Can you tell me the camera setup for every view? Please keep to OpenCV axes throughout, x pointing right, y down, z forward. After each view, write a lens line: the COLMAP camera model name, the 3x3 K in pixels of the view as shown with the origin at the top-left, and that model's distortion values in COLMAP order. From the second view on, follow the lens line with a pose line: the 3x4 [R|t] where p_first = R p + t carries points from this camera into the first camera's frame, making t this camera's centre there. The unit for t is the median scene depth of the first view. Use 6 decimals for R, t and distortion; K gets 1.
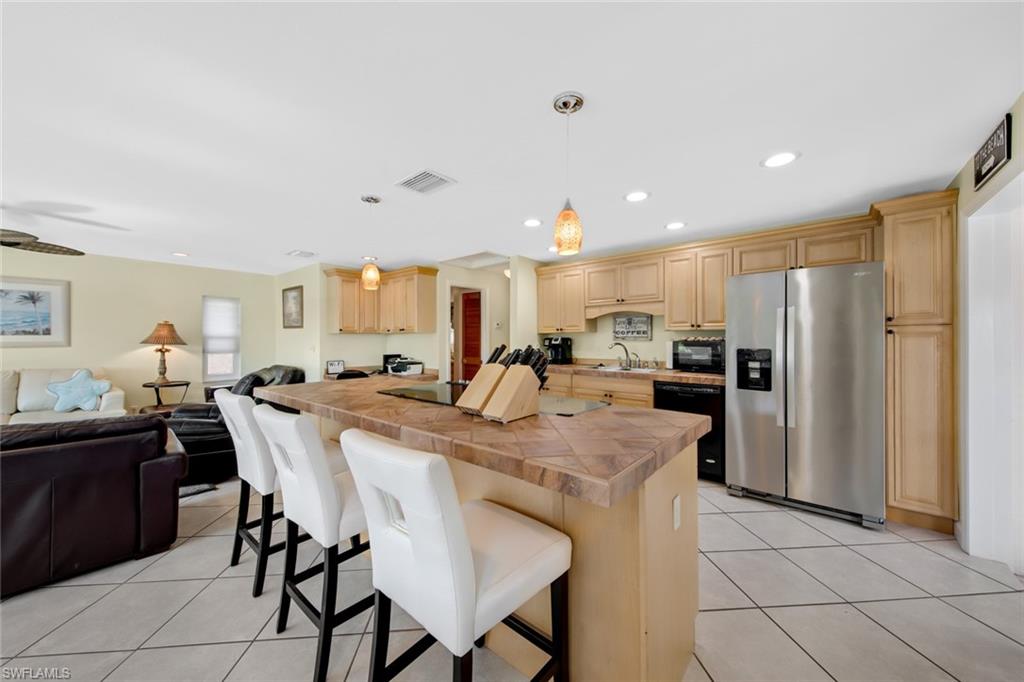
lens RADIAL K [[372.2, 0, 514.0], [0, 372.2, 337.8], [0, 0, 1]] dist [0.008607, -0.000312]
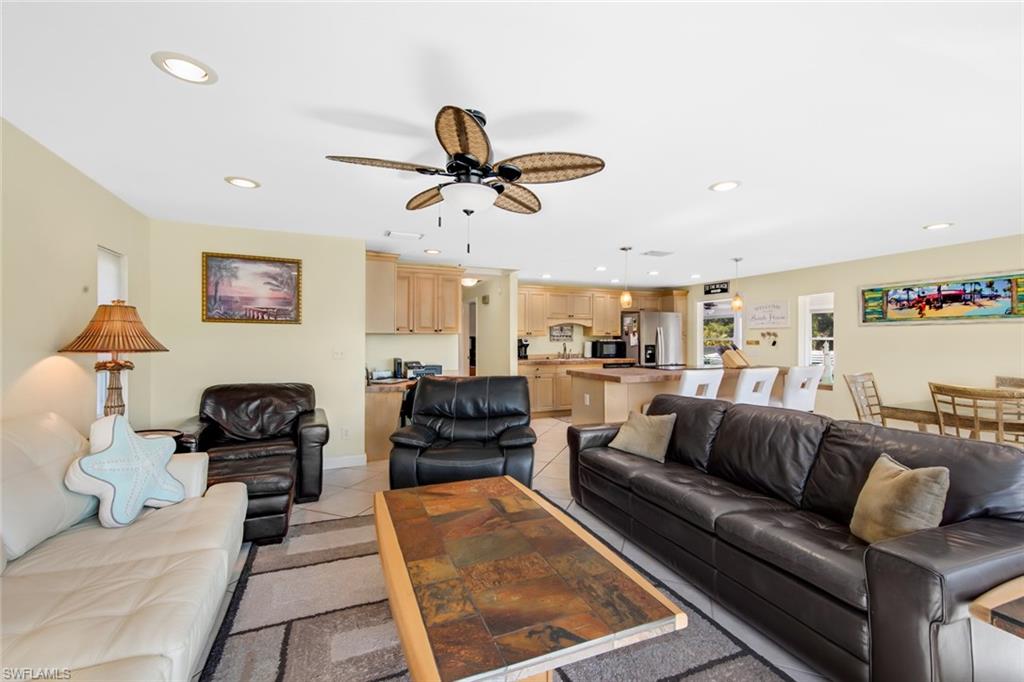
lens RADIAL K [[407.0, 0, 494.4], [0, 407.0, 340.6], [0, 0, 1]] dist [0.001495, -0.002341]
pose [[0.479397, -0.000154, 0.877598, -1.299420], [-0.003205, 0.999993, 0.001927, 0.001707], [-0.877592, -0.003736, 0.479393, 0.426368]]
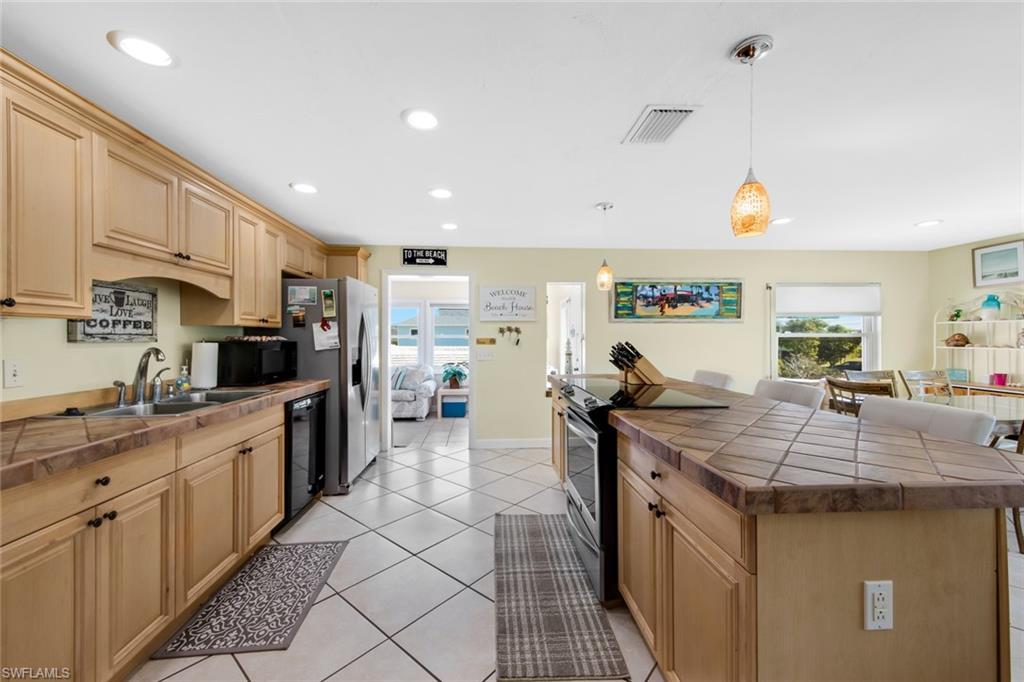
lens RADIAL K [[399.5, 0, 508.8], [0, 399.5, 338.6], [0, 0, 1]] dist [0.013104, -0.000672]
pose [[-0.693672, -0.000072, 0.720291, -0.340812], [-0.000316, 1.000000, -0.000204, 0.003124], [-0.720291, -0.000370, -0.693672, 0.987080]]
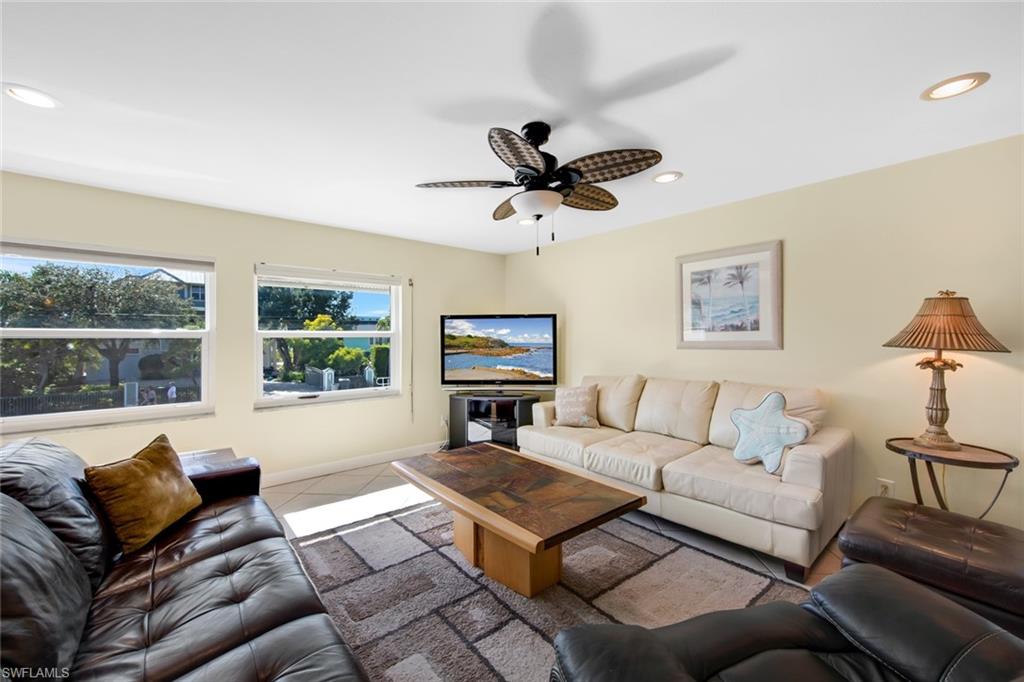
lens RADIAL K [[420.9, 0, 500.9], [0, 420.9, 339.1], [0, 0, 1]] dist [0.013755, -0.000267]
pose [[-0.164673, 0.002364, -0.986345, -0.459180], [0.004449, 0.999989, 0.001654, 0.003741], [0.986338, -0.004116, -0.164682, 0.692844]]
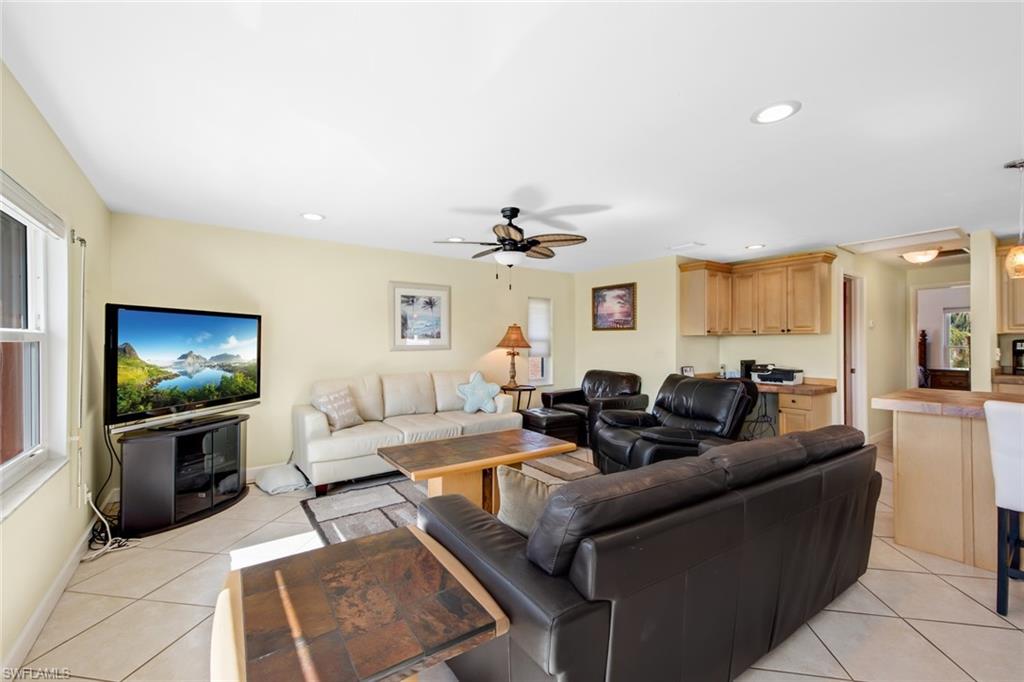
lens RADIAL K [[422.0, 0, 512.0], [0, 422.0, 341.0], [0, 0, 1]] dist [-0.001668, -0.000185]
pose [[0.966278, -0.002295, -0.257492, -0.742749], [0.001811, 0.999996, -0.002120, 0.002868], [0.257496, 0.001582, 0.966278, -0.076655]]
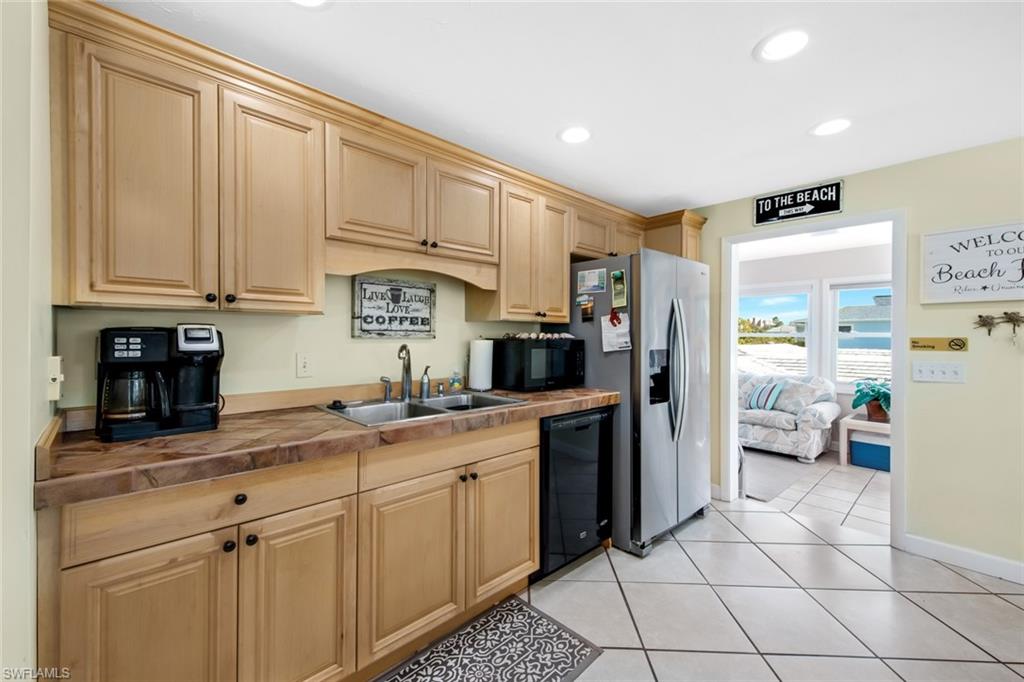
lens RADIAL K [[420.7, 0, 506.5], [0, 420.7, 337.4], [0, 0, 1]] dist [0.016315, -0.000155]
pose [[0.120345, -0.001403, 0.992731, -0.167826], [-0.007105, 0.999972, 0.002275, 0.004096], [-0.992707, -0.007327, 0.120332, 0.798557]]
